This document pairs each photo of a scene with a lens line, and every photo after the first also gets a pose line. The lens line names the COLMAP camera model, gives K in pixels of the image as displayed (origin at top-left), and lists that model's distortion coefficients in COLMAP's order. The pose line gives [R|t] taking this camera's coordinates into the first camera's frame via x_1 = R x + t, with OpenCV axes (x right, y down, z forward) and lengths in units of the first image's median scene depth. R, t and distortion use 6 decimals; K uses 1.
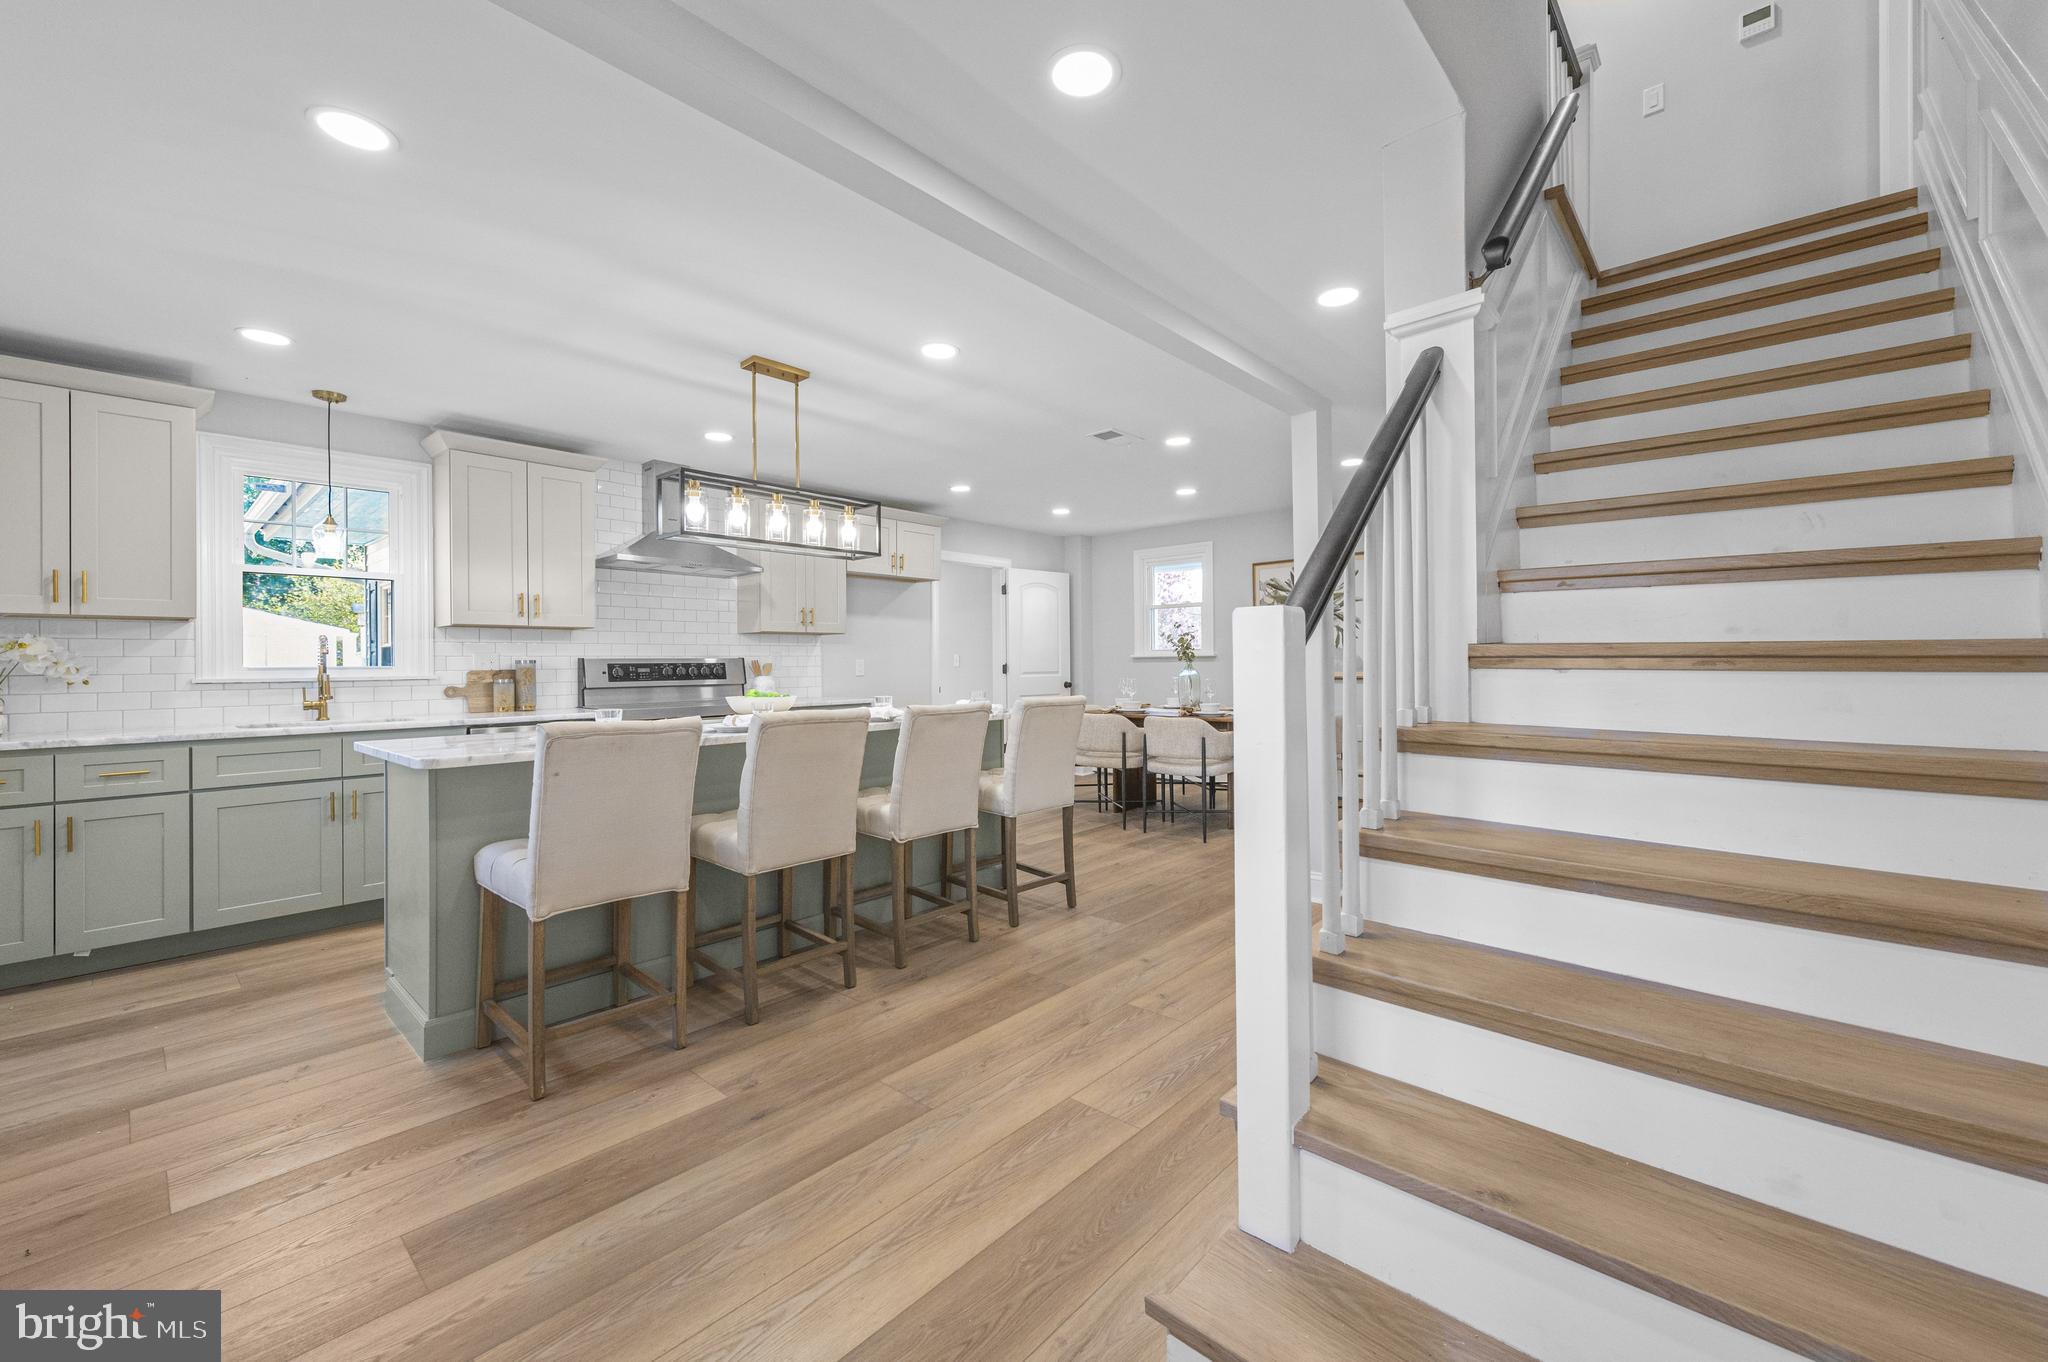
lens RADIAL K [[809.8, 0, 1035.7], [0, 809.8, 662.2], [0, 0, 1]] dist [0.011881, -0.002793]
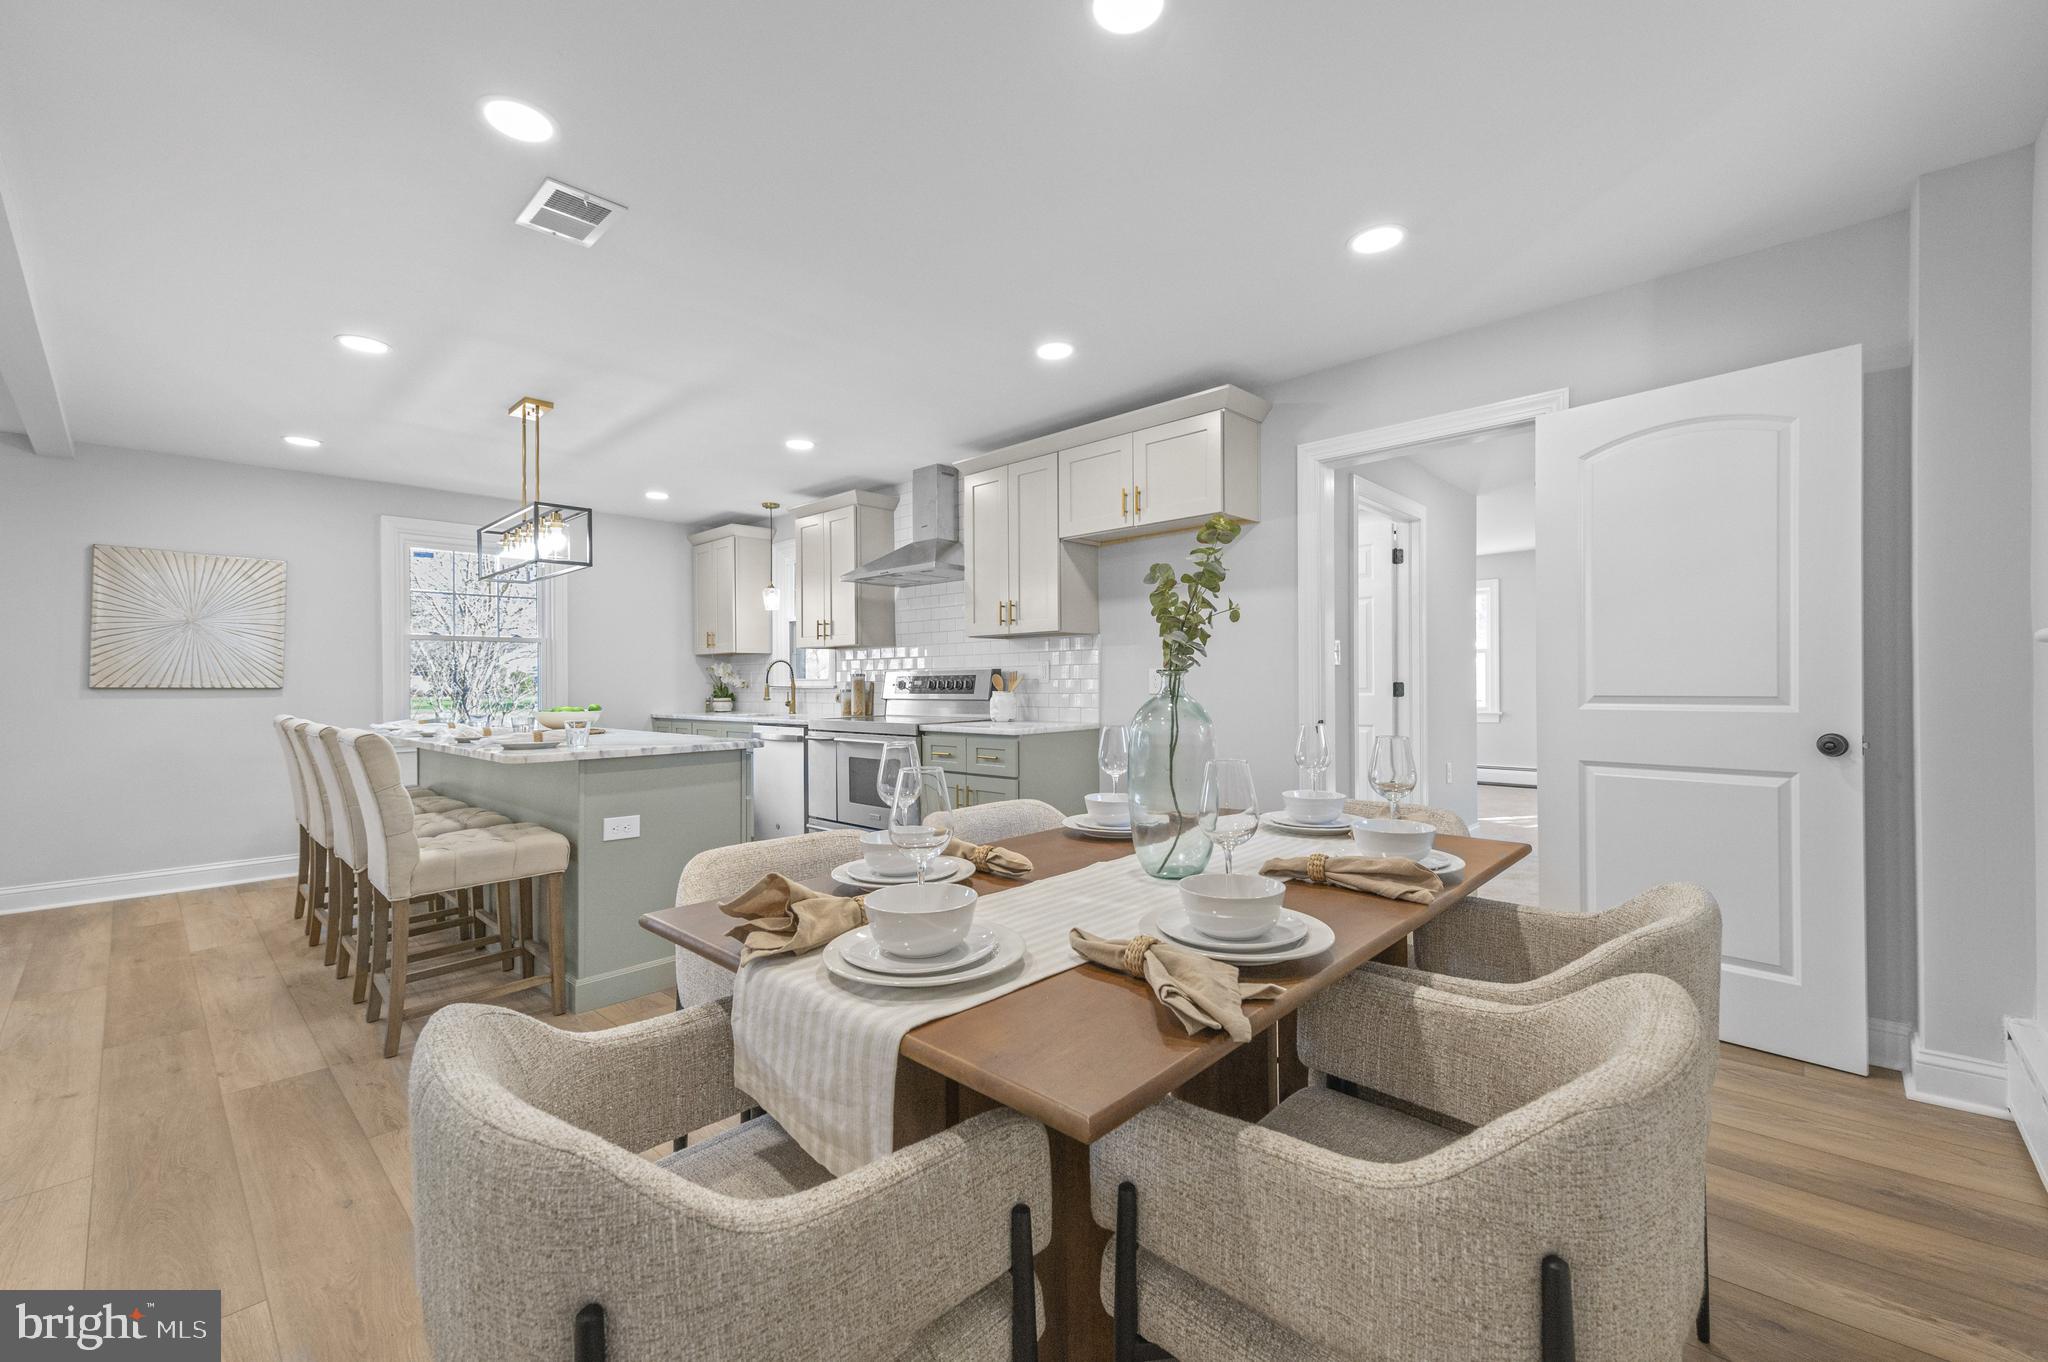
lens RADIAL K [[823.0, 0, 1050.5], [0, 823.0, 679.0], [0, 0, 1]] dist [-0.003473, -0.001216]
pose [[-0.001085, 0.006805, -0.999976, 0.584801], [0.009935, 0.999928, 0.006794, -0.000215], [0.999950, -0.009927, -0.001153, 1.280786]]
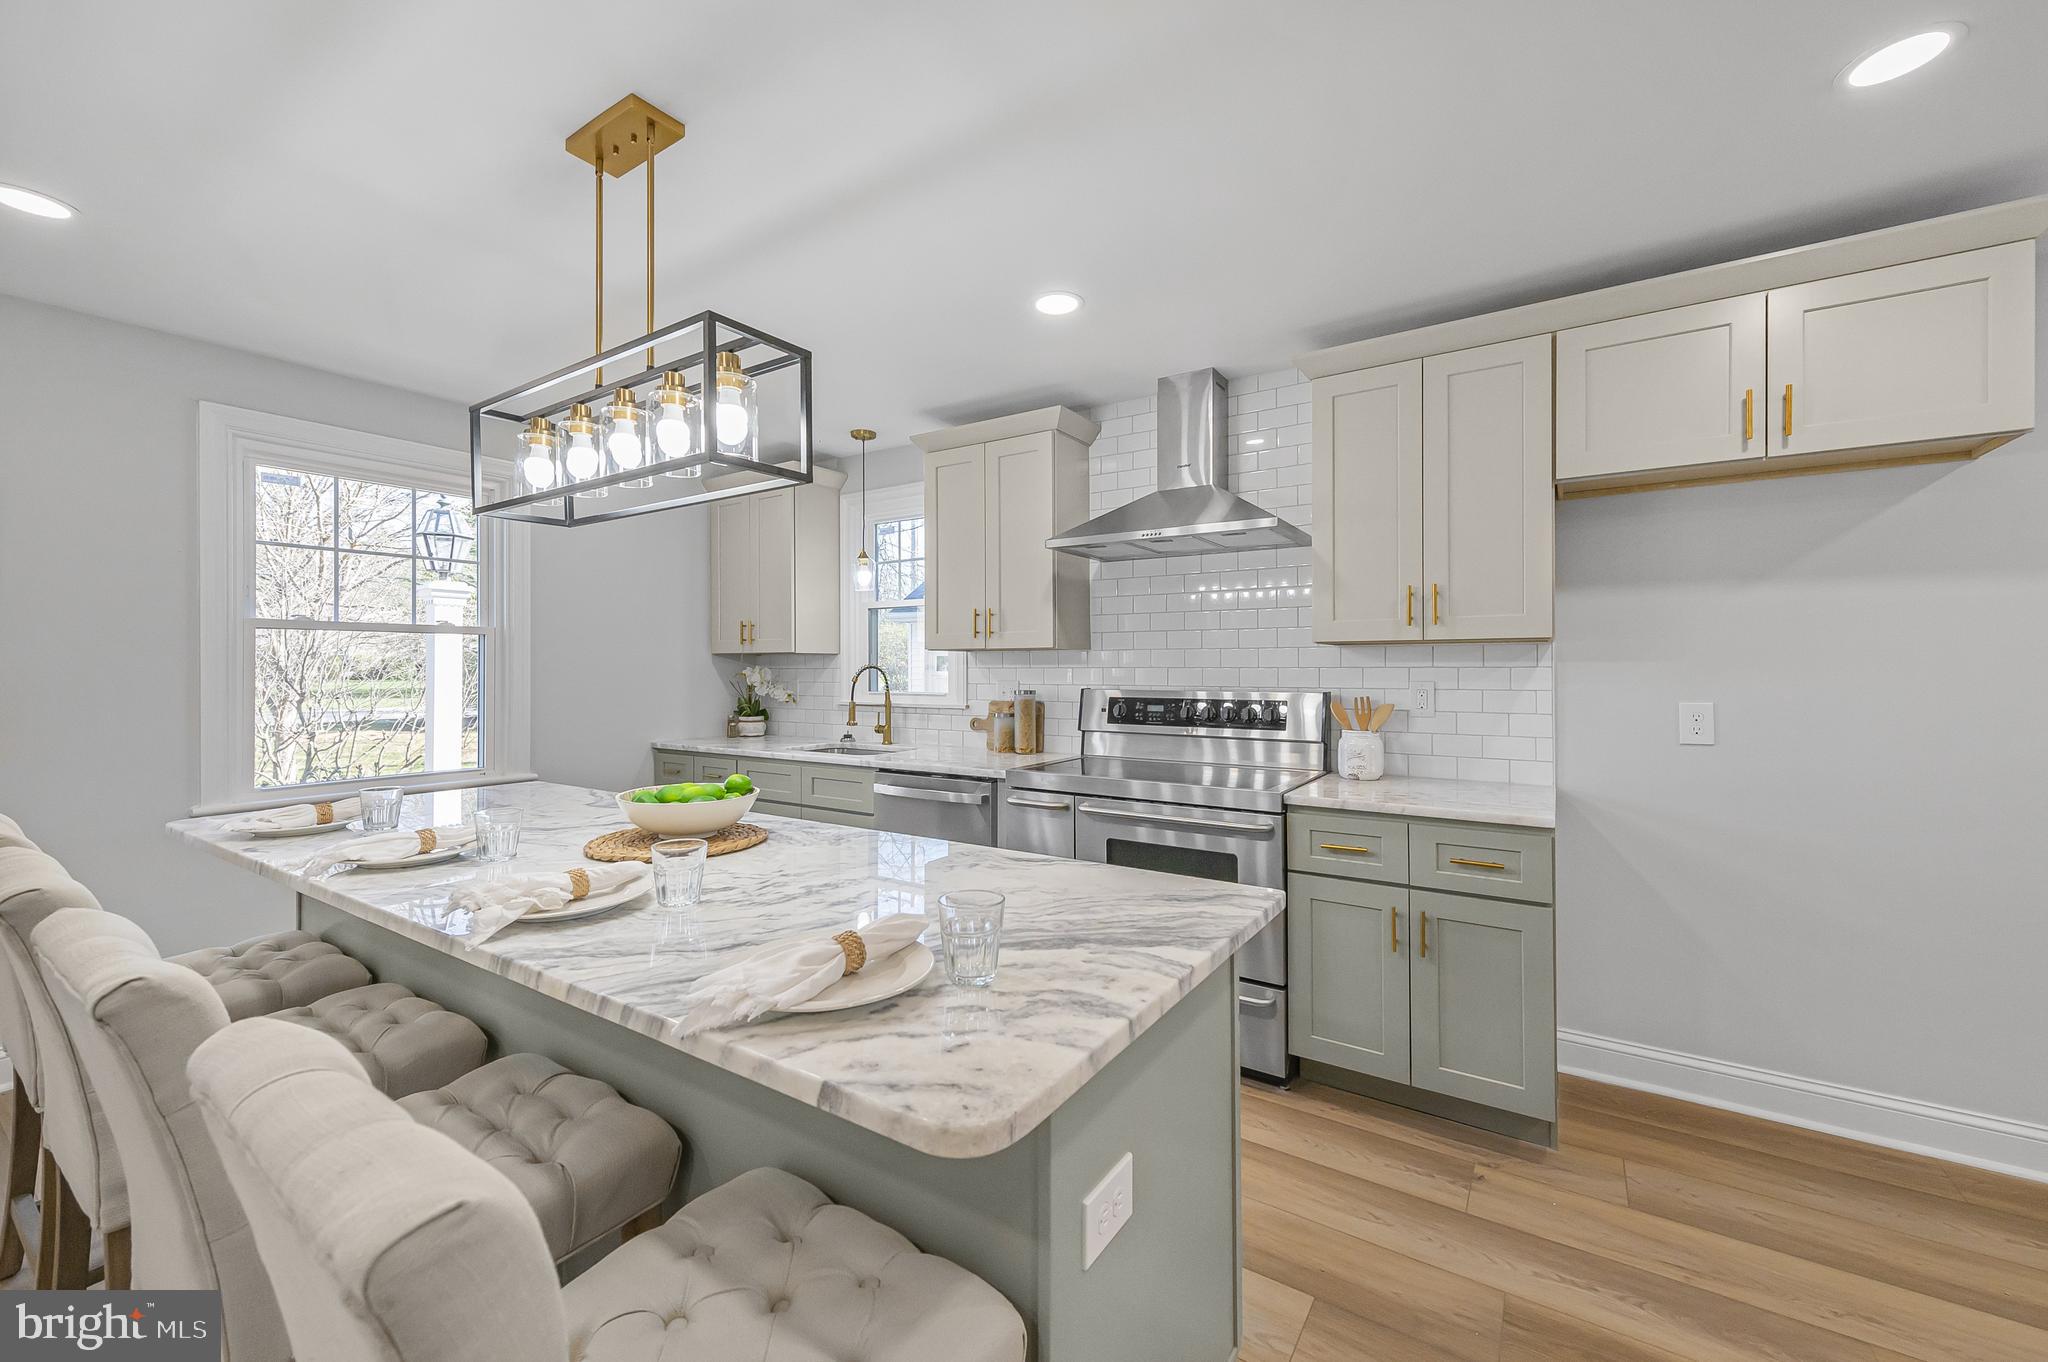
lens RADIAL K [[809.8, 0, 1038.9], [0, 809.8, 663.2], [0, 0, 1]] dist [0.011881, -0.002793]
pose [[0.148929, 0.003531, -0.988842, 0.158218], [0.000216, 0.999993, 0.003603, -0.031415], [0.988848, -0.000750, 0.148928, 0.892526]]
